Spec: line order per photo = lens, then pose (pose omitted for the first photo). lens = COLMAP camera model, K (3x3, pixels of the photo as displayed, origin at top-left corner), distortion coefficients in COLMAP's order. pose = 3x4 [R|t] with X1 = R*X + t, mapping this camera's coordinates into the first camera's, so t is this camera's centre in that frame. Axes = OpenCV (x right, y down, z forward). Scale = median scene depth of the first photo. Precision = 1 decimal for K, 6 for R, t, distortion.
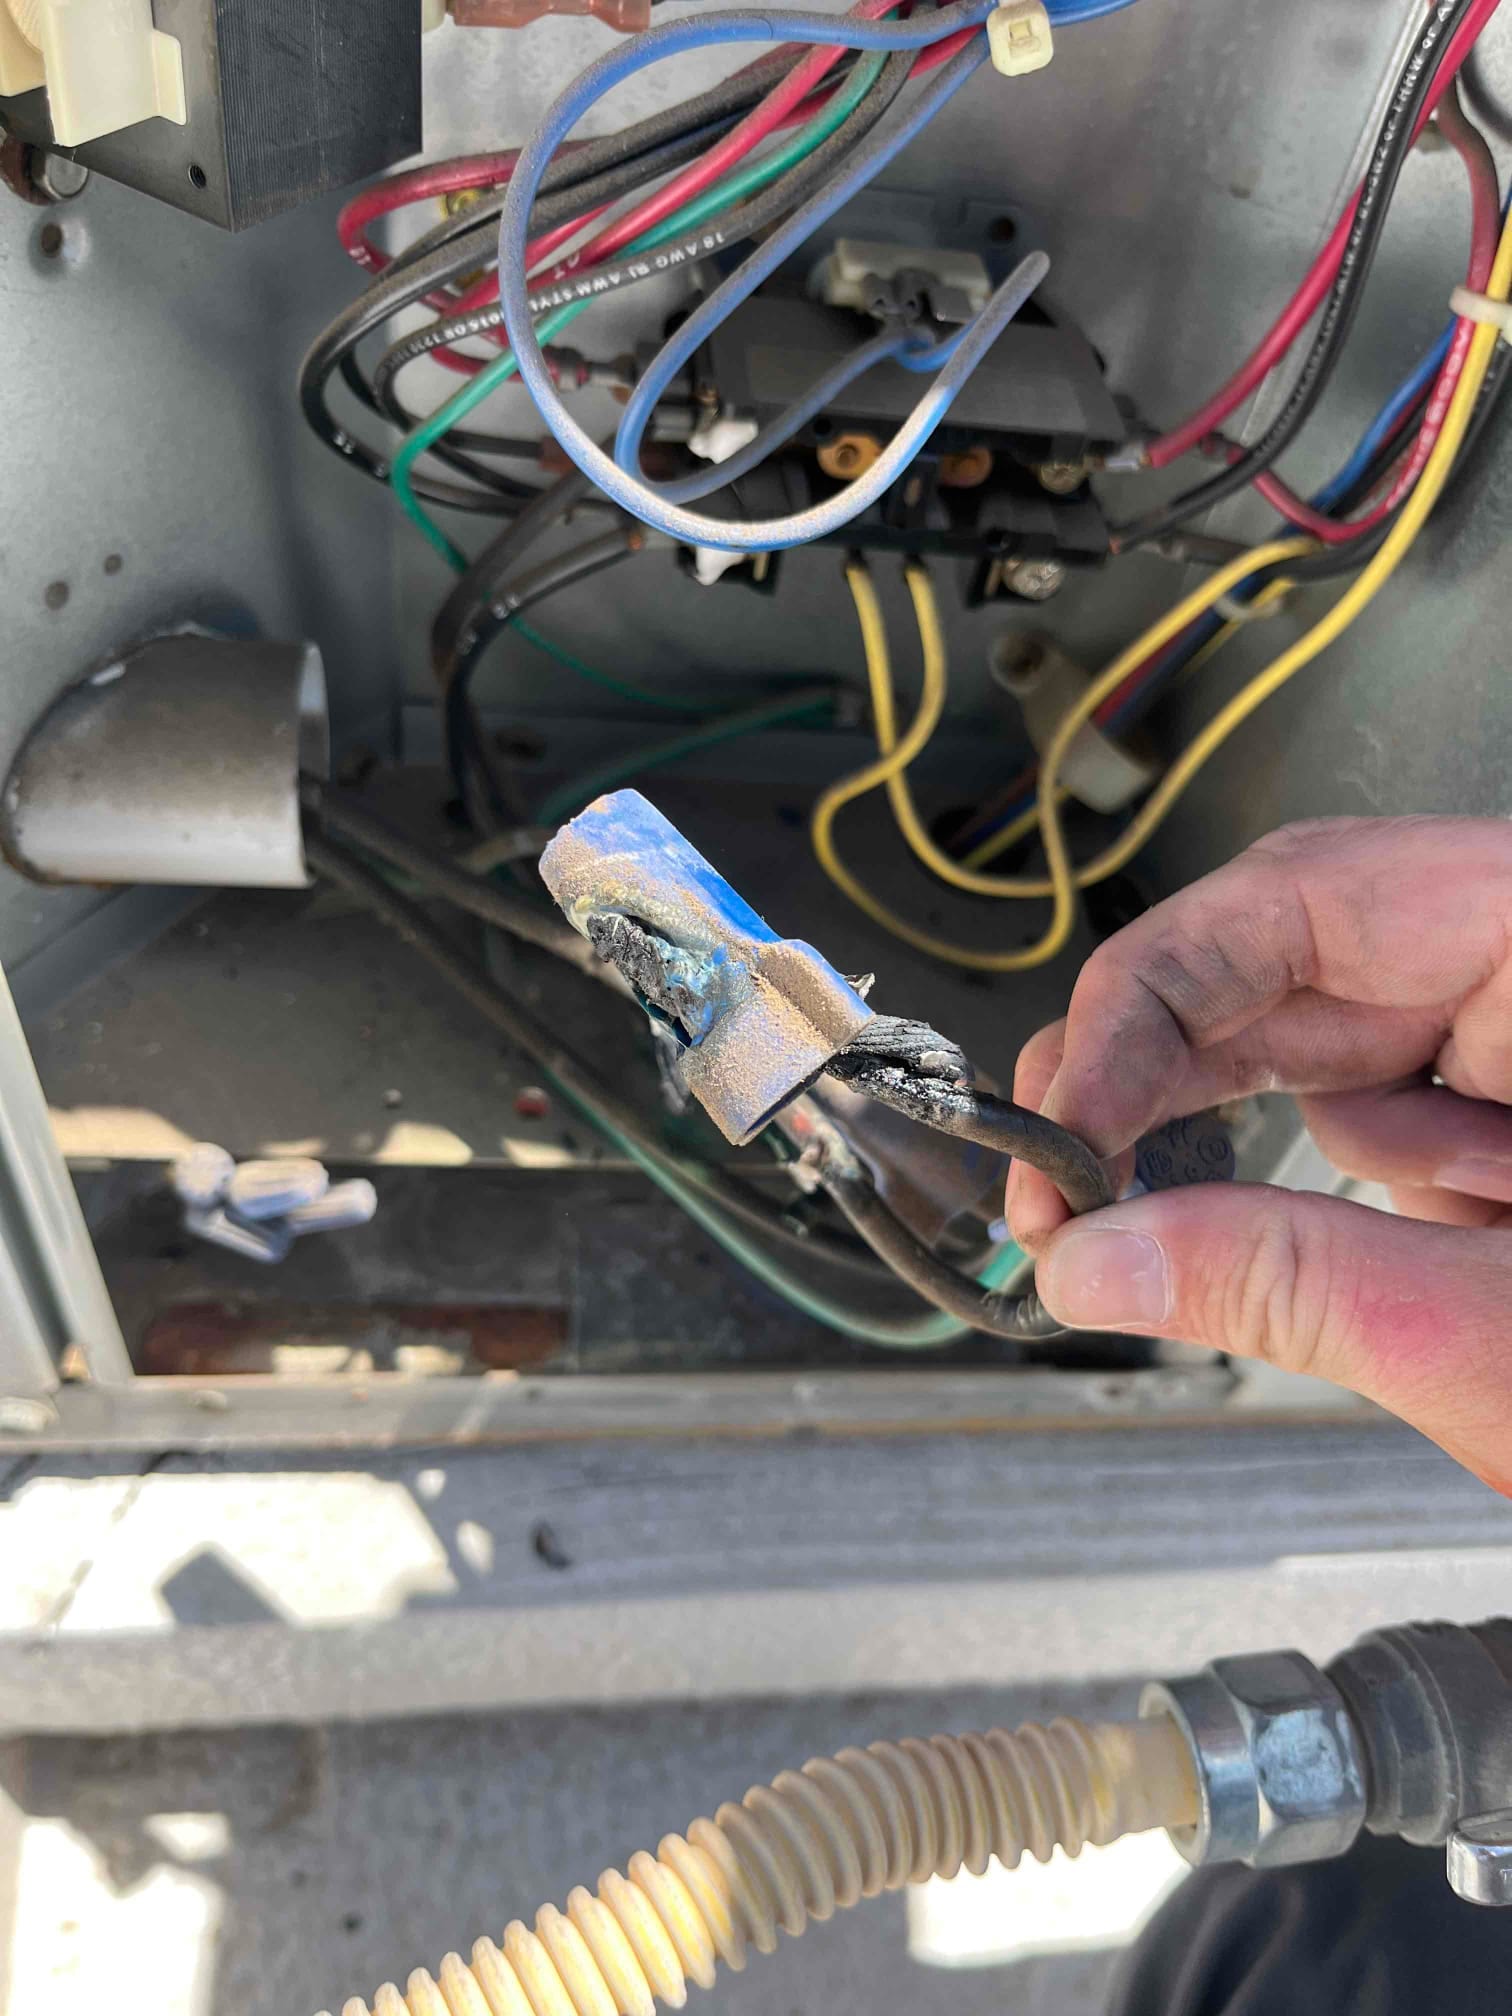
lens RADIAL K [[1542.5, 0, 686.0], [0, 1542.5, 1019.0], [0, 0, 1]] dist [-0.001202, -0.001951]
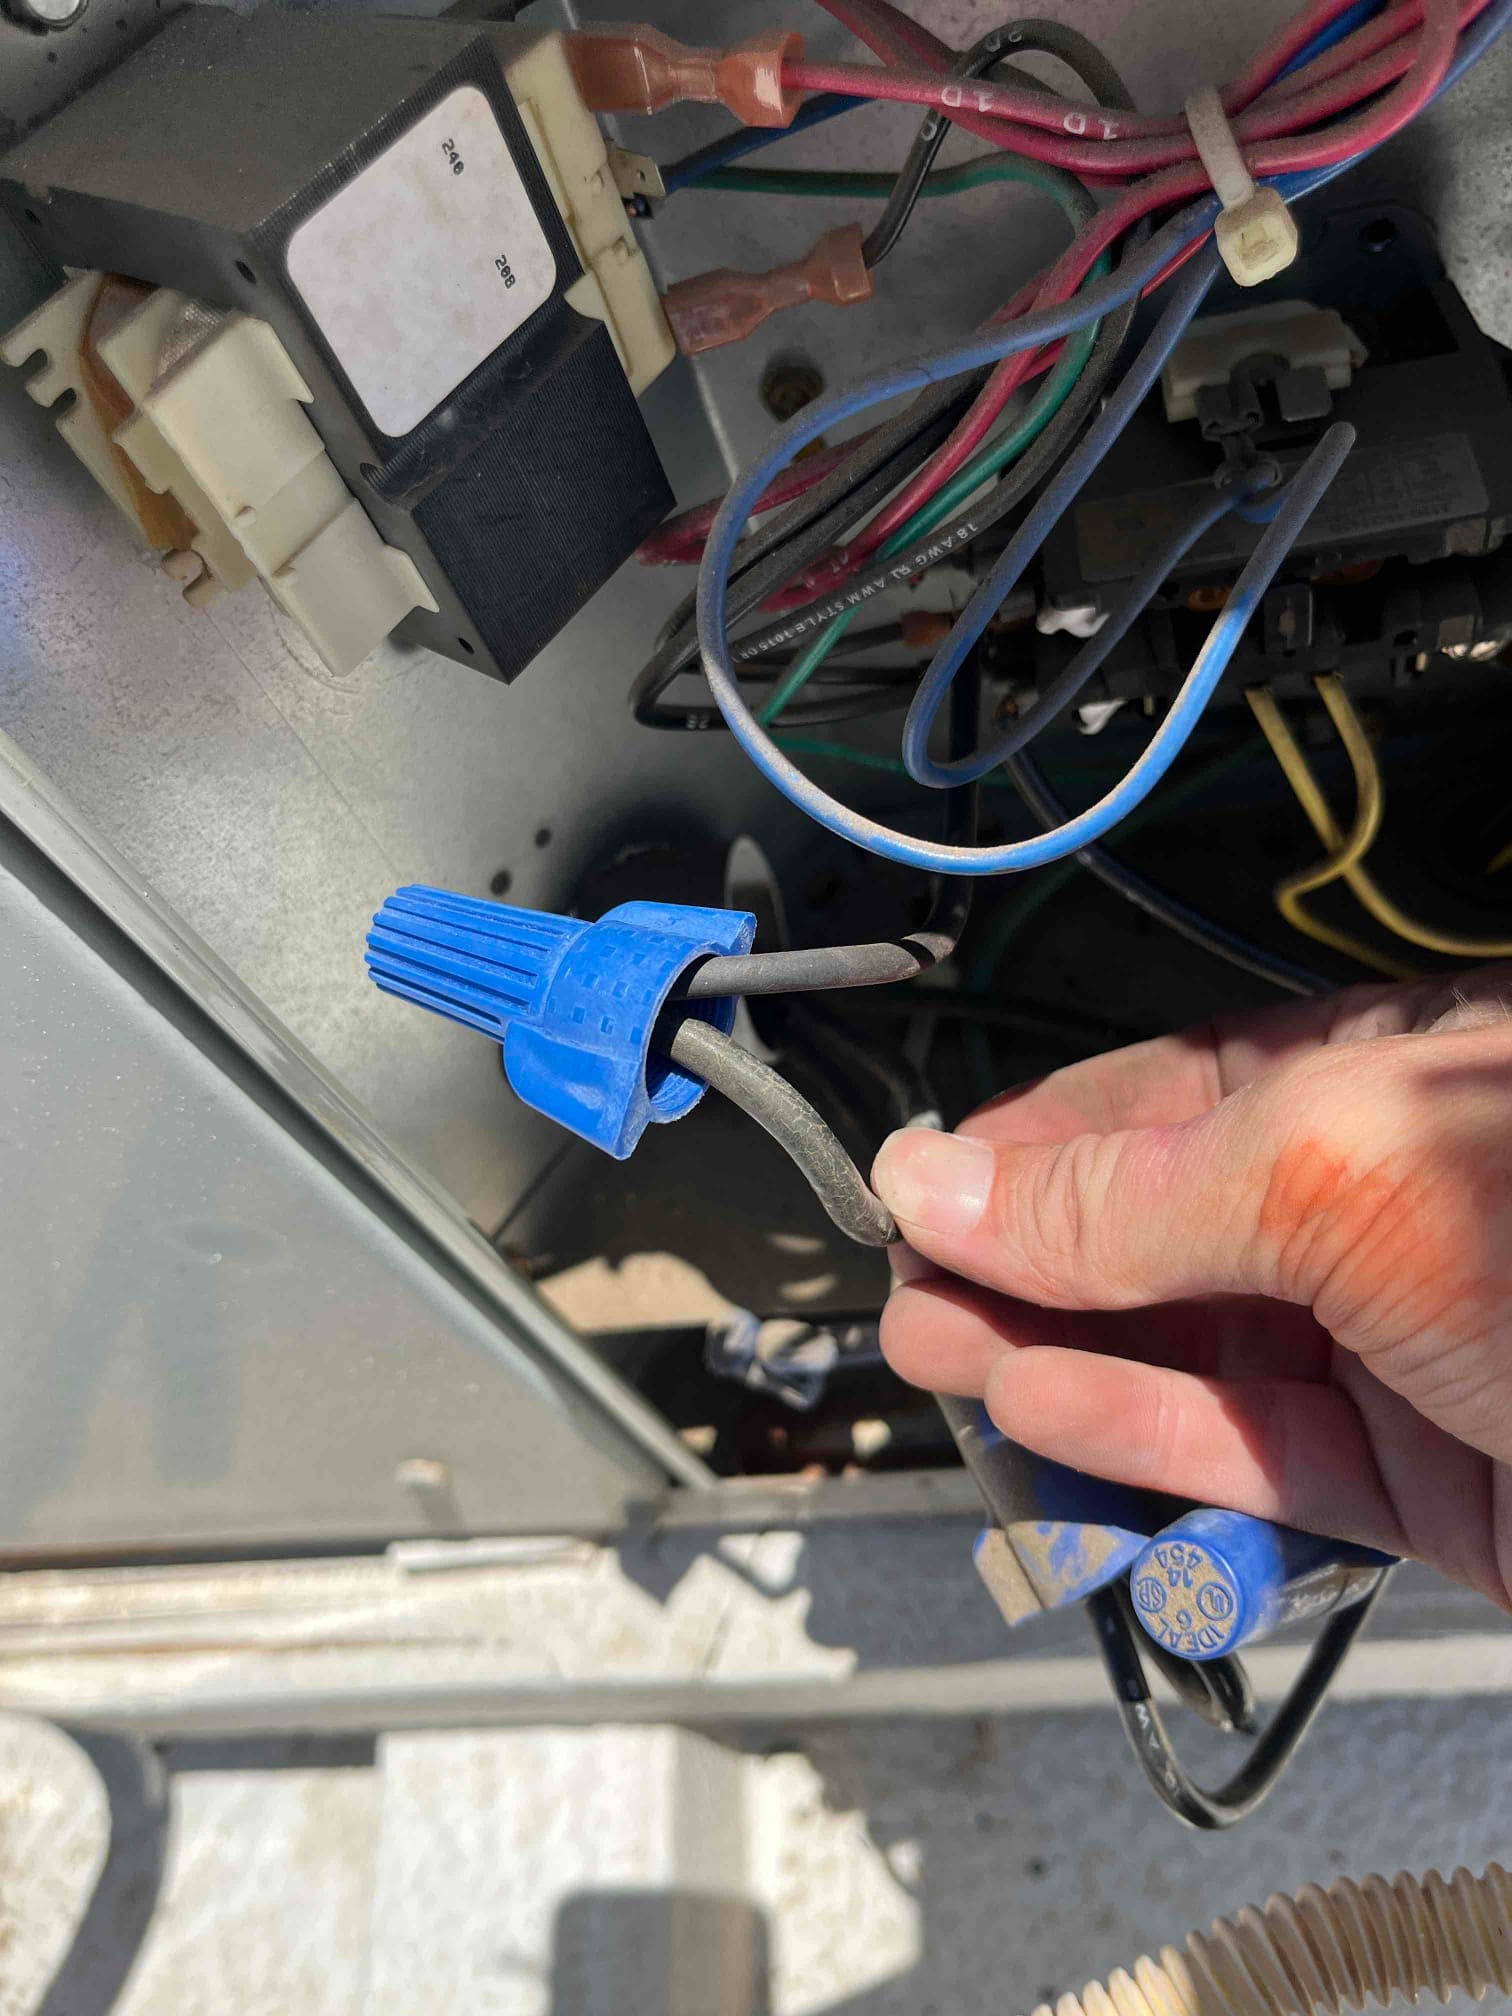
lens RADIAL K [[1507.2, 0, 747.1], [0, 1507.2, 1007.0], [0, 0, 1]] dist [0.052543, -0.075396]
pose [[0.915865, -0.139195, -0.376586, 0.134594], [0.180691, 0.980519, 0.077022, -0.208894], [0.358529, -0.138587, 0.923174, 0.037611]]
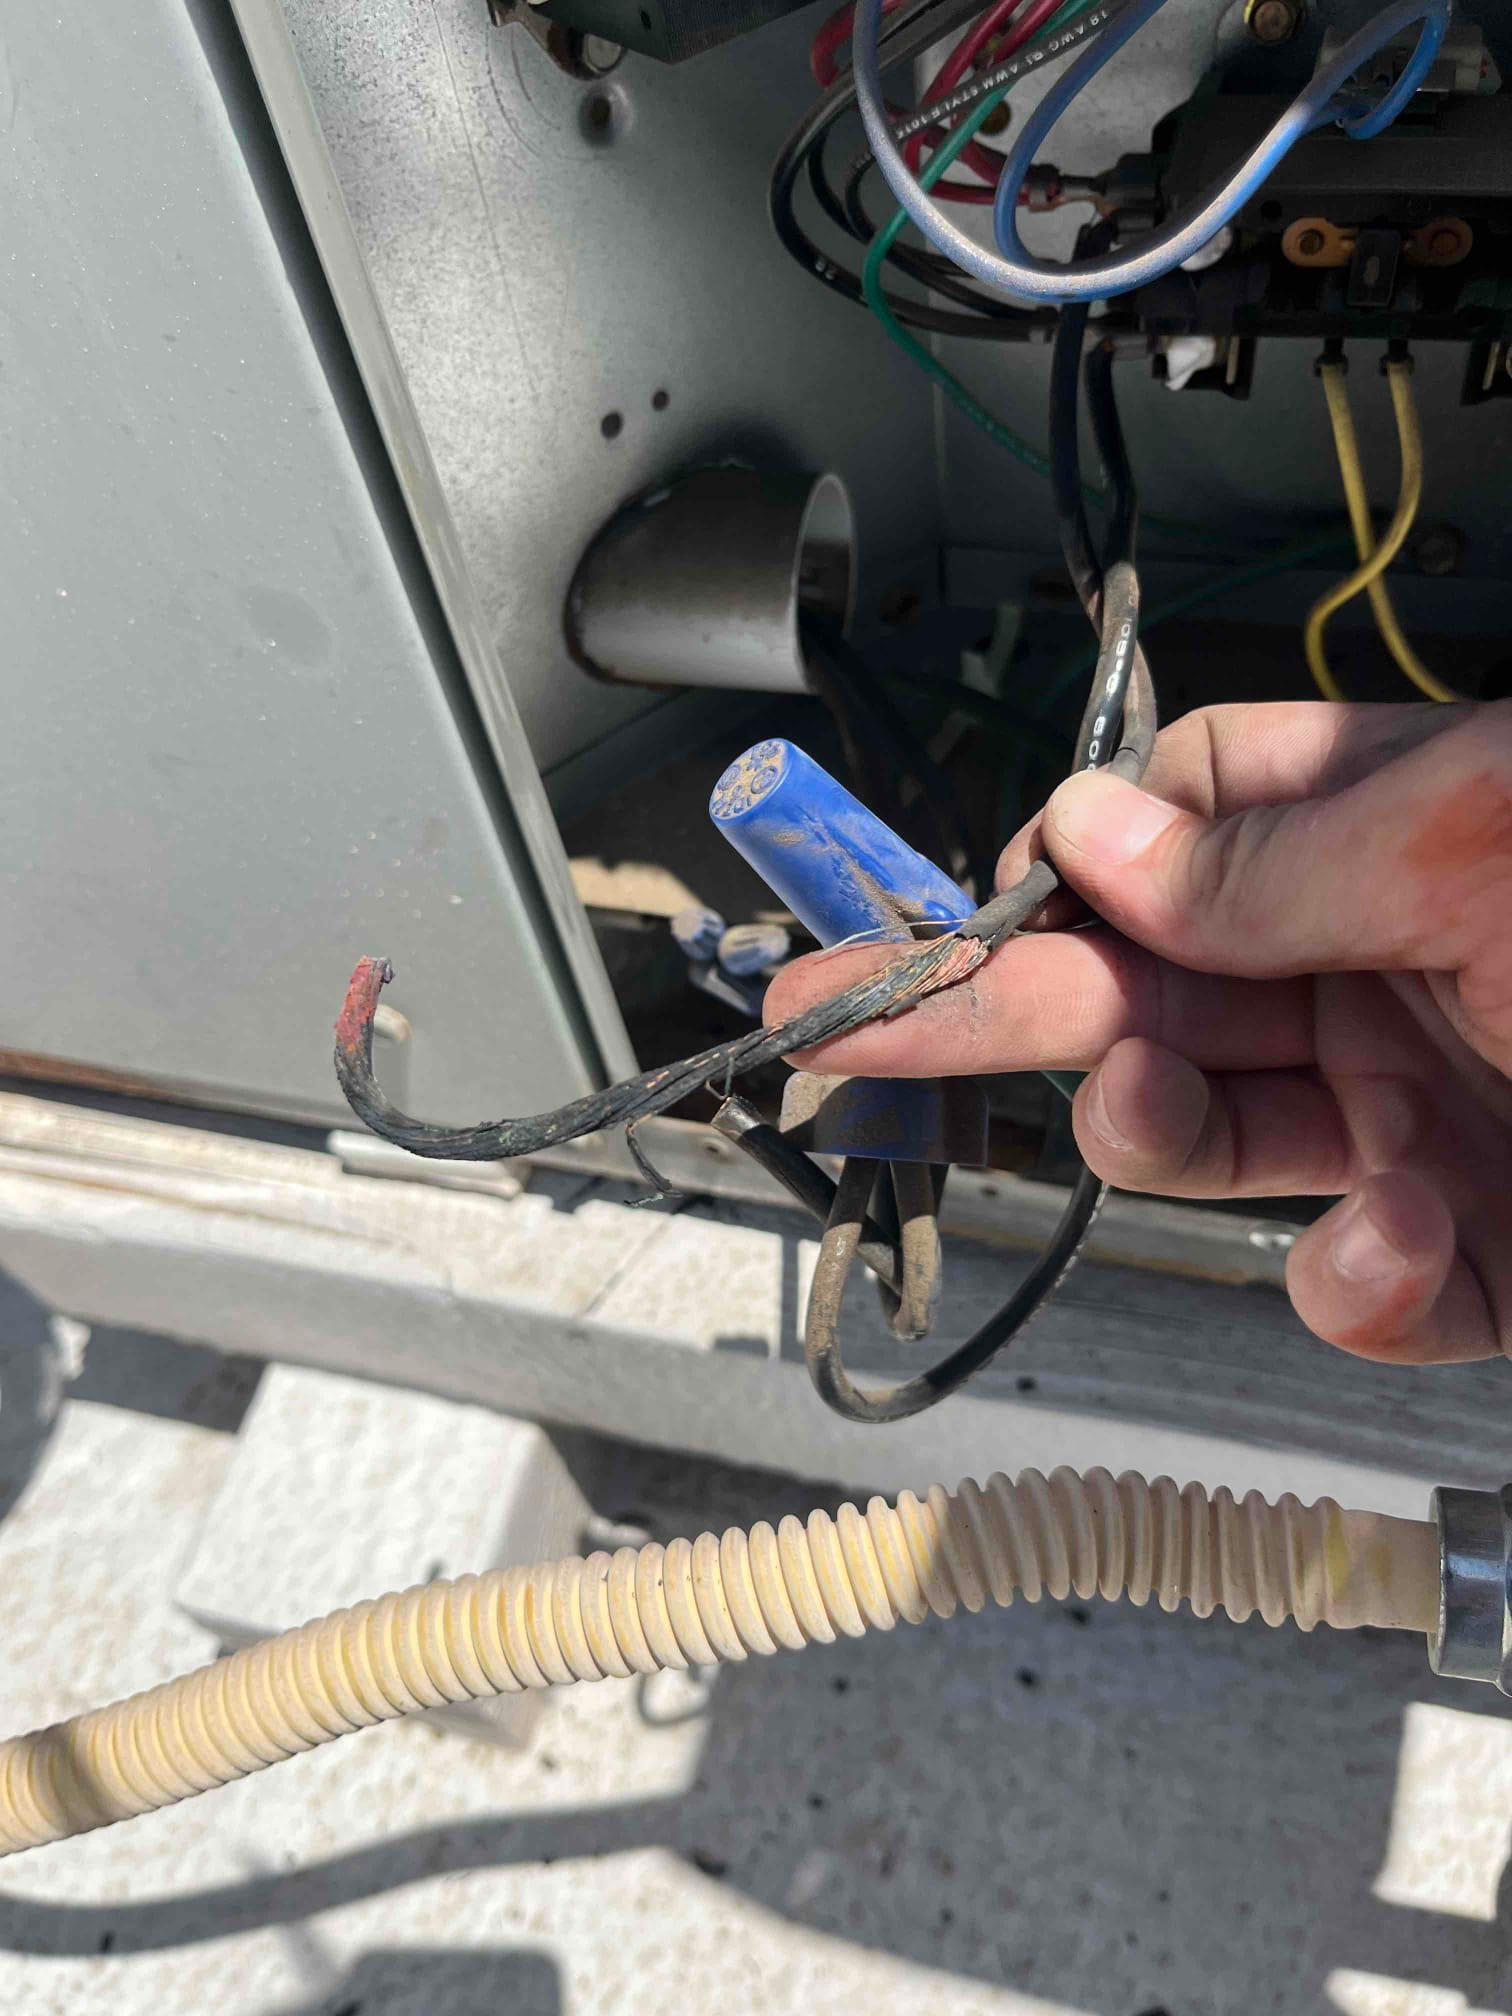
lens RADIAL K [[1527.2, 0, 745.9], [0, 1527.2, 997.1], [0, 0, 1]] dist [0.004152, 0.040460]
pose [[0.899753, 0.110765, -0.422108, 0.212178], [-0.102192, 0.993836, 0.042962, 0.094804], [0.424265, 0.004481, 0.905527, -0.036904]]
